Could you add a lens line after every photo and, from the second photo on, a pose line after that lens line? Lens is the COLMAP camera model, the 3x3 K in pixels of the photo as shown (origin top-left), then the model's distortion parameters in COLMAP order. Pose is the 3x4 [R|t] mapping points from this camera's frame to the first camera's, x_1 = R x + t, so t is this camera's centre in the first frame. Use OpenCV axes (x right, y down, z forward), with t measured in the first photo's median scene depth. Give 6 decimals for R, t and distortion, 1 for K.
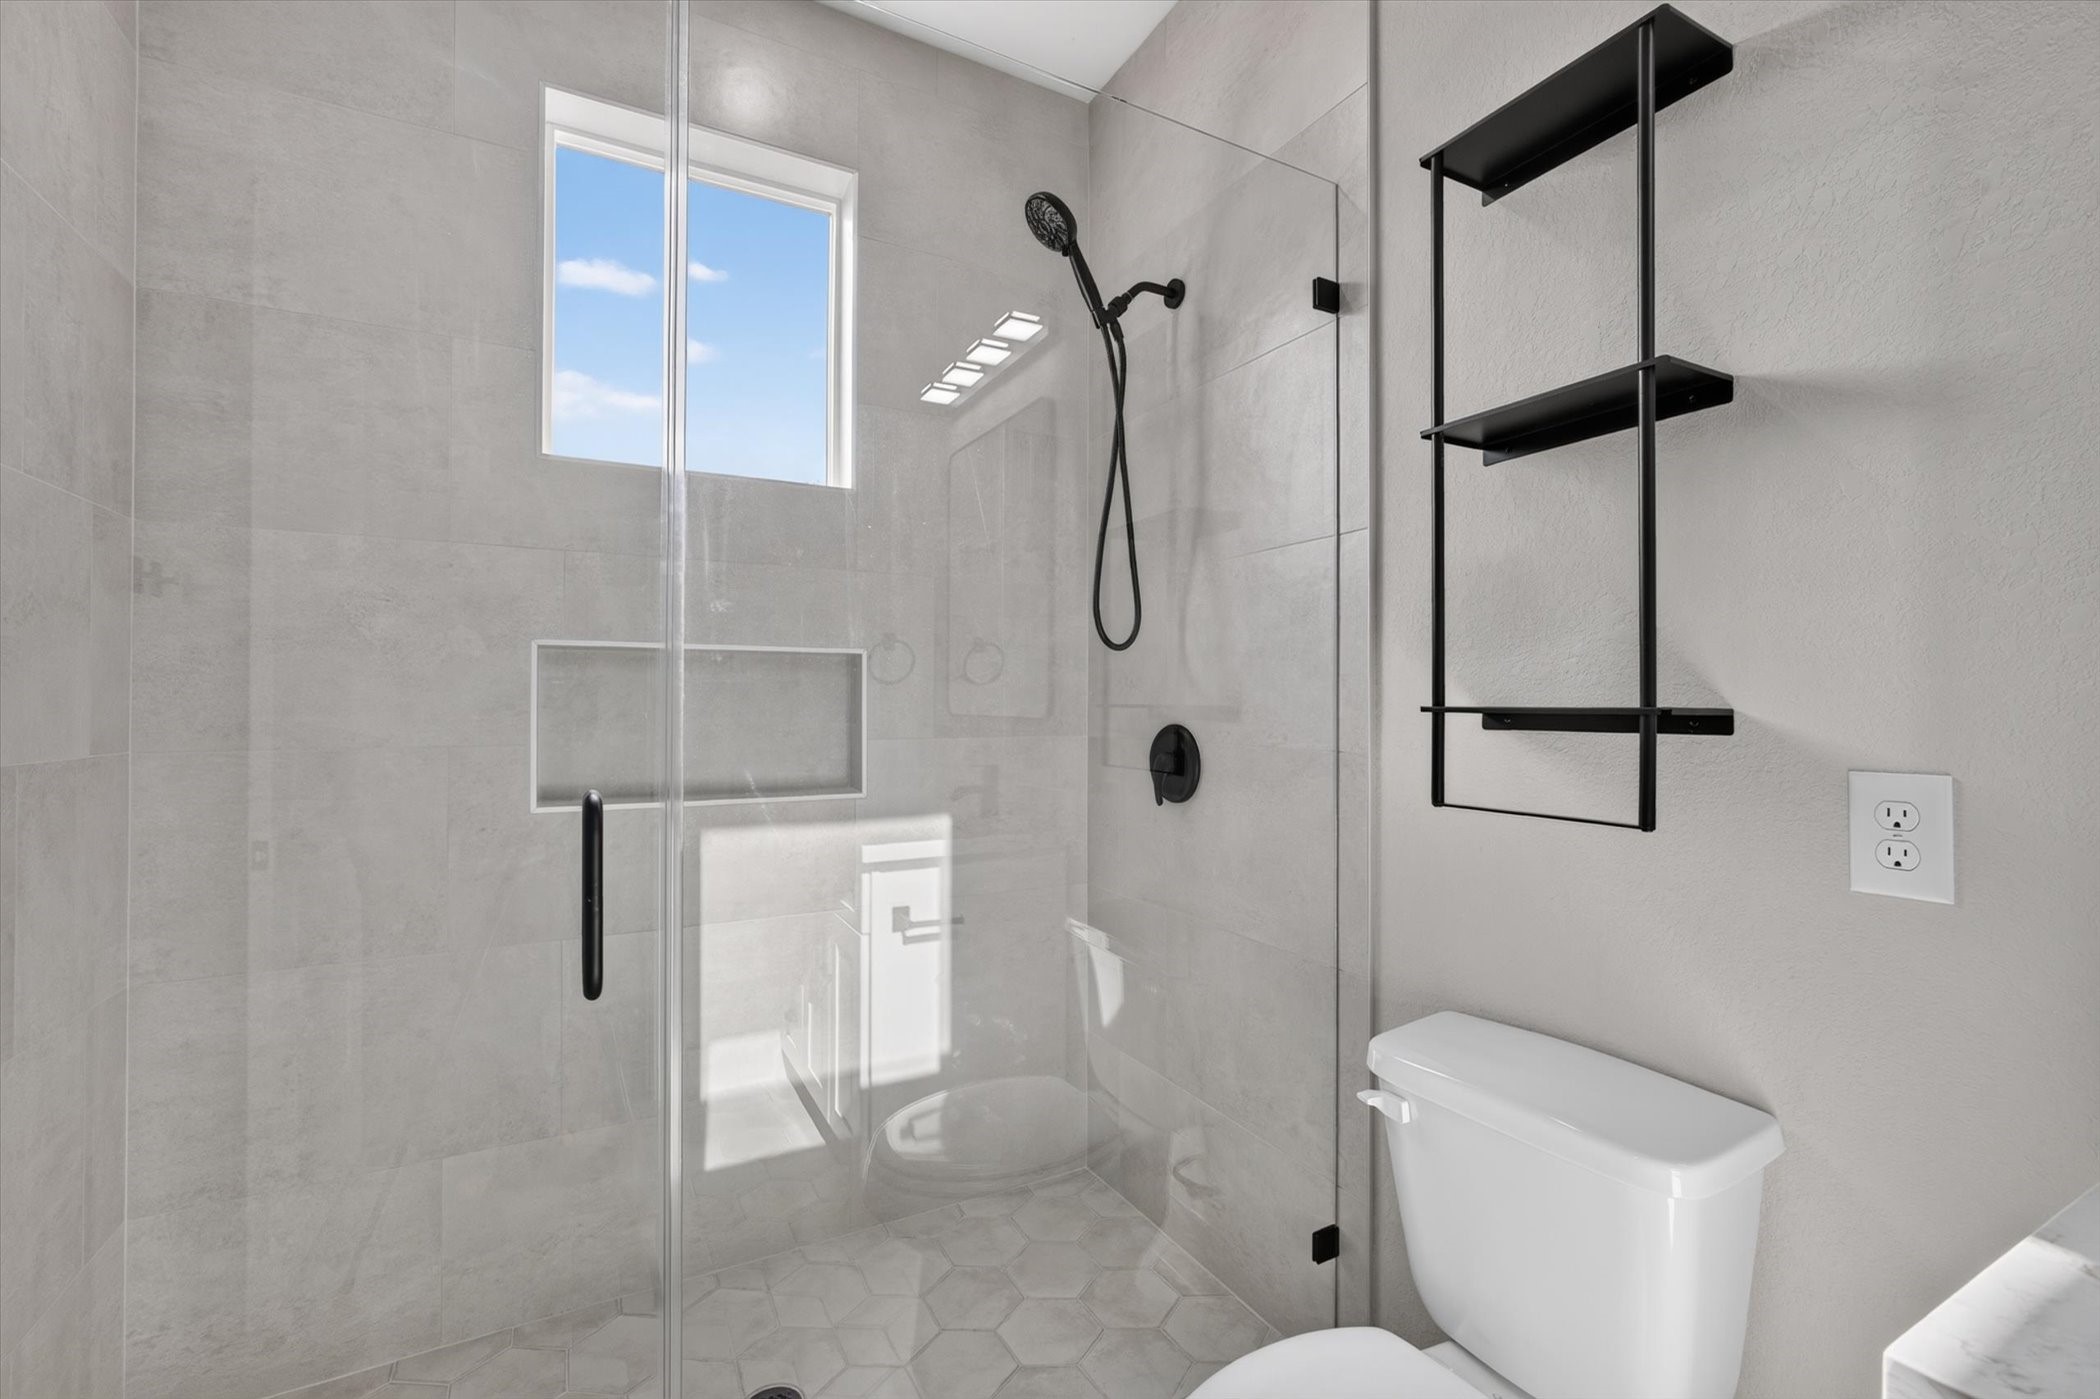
lens RADIAL K [[898.9, 0, 1050.0], [0, 898.9, 699.5], [0, 0, 1]] dist [-0.000145, 0.000002]
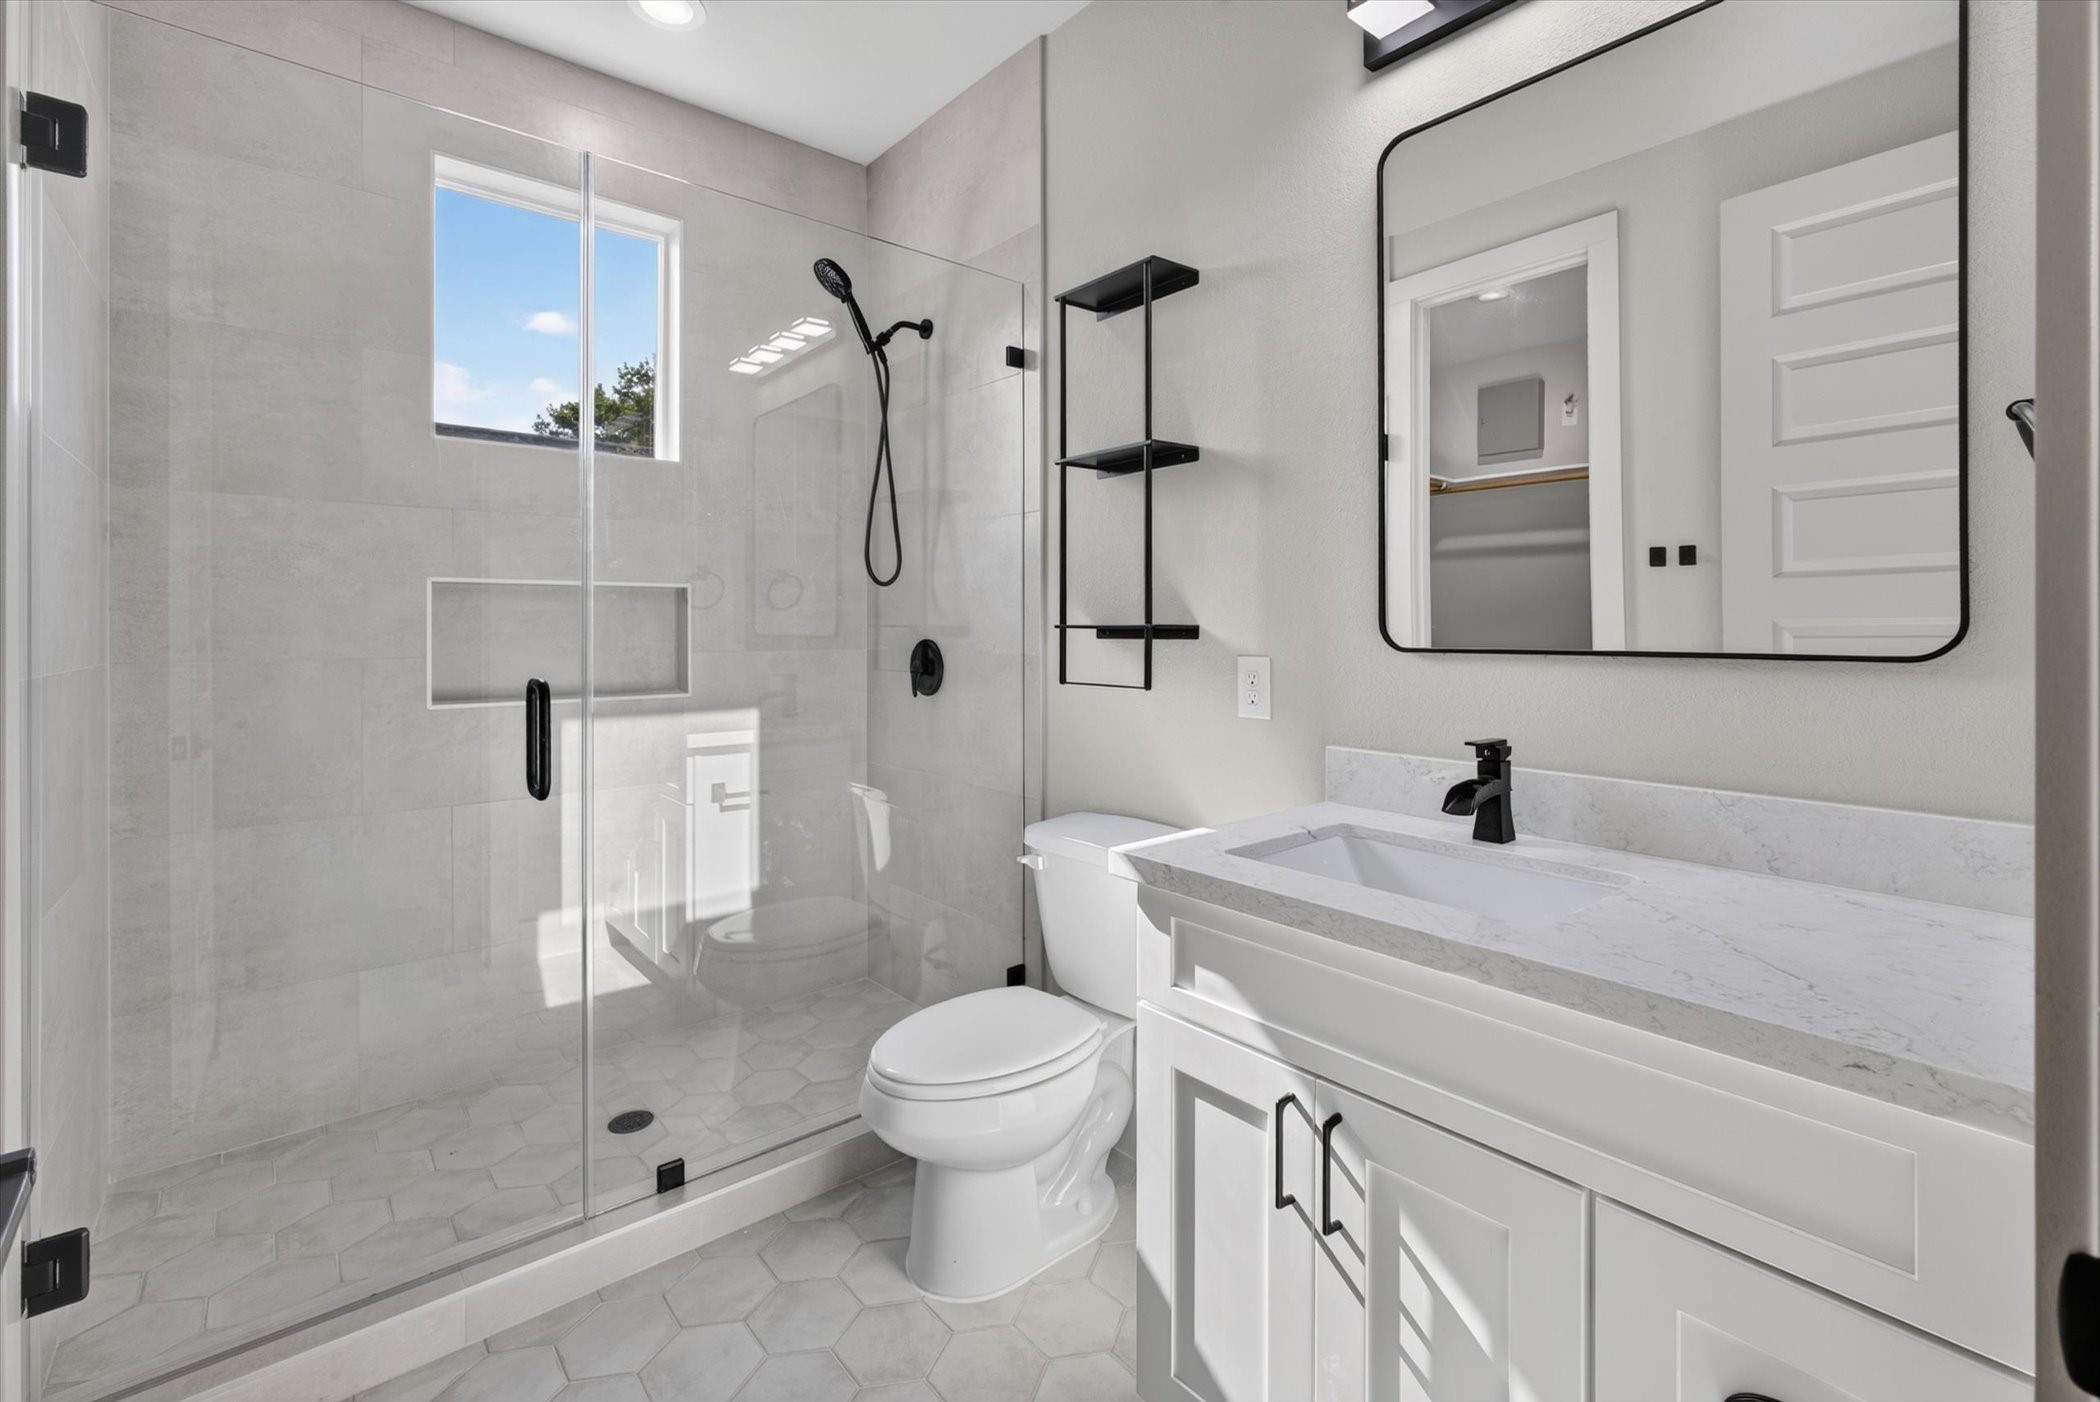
lens RADIAL K [[927.6, 0, 1051.1], [0, 927.6, 623.0], [0, 0, 1]] dist [-0.000527, -0.000159]
pose [[0.979464, -0.003522, 0.201588, 0.039052], [0.003334, 0.999994, 0.001271, 0.001322], [-0.201591, -0.000573, 0.979470, -0.457545]]
